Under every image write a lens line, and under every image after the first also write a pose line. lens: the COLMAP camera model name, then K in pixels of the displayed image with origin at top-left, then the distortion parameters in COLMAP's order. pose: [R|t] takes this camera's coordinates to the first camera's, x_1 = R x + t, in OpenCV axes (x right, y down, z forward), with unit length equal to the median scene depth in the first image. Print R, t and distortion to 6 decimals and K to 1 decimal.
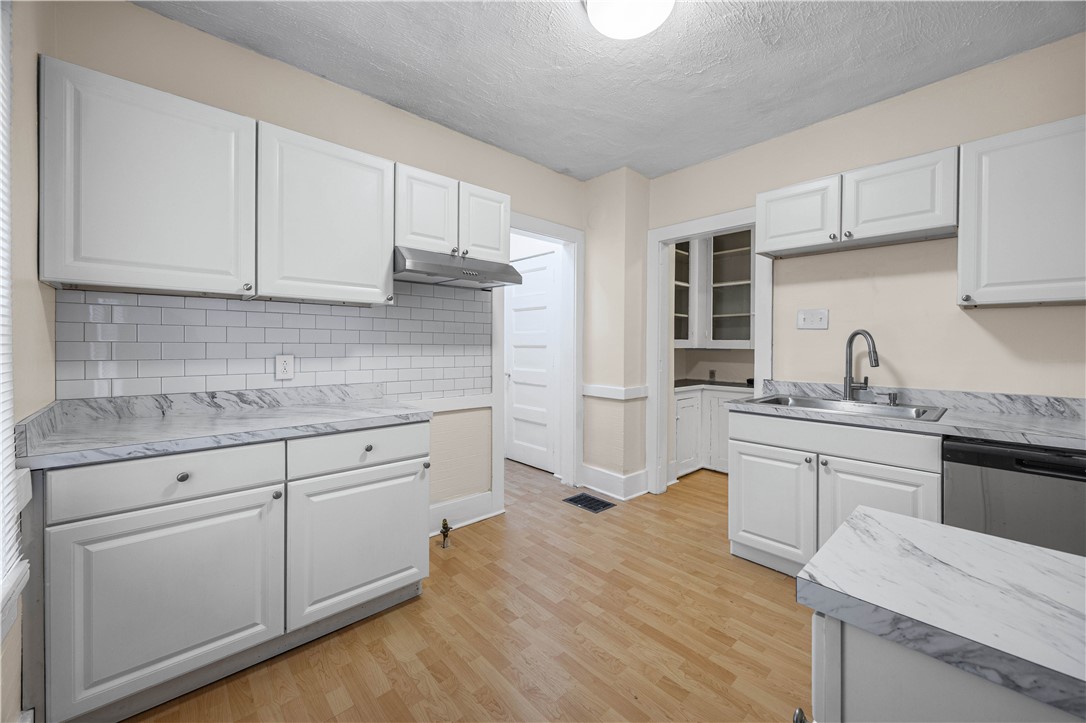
lens RADIAL K [[417.8, 0, 544.4], [0, 417.8, 344.7], [0, 0, 1]] dist [-0.003031, -0.000074]
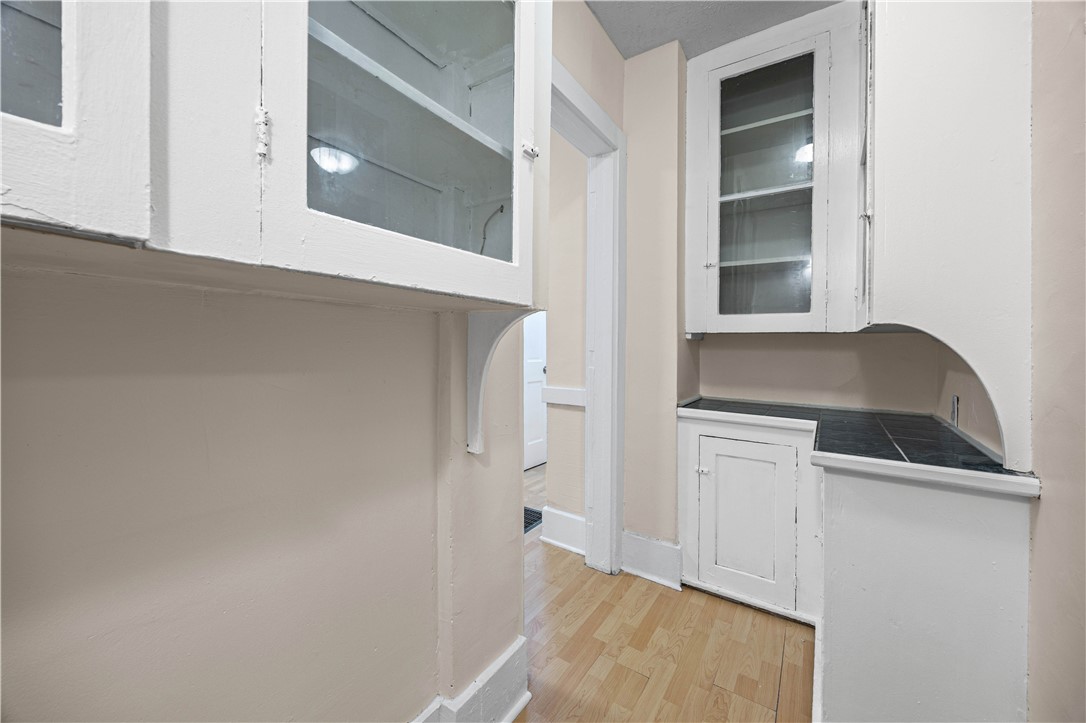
lens RADIAL K [[427.8, 0, 545.5], [0, 427.8, 336.6], [0, 0, 1]] dist [-0.000950, -0.000077]
pose [[0.243401, -0.005141, -0.969912, 0.800207], [-0.004373, 0.999970, -0.006398, 0.016509], [0.969916, 0.005799, 0.243371, 0.707888]]
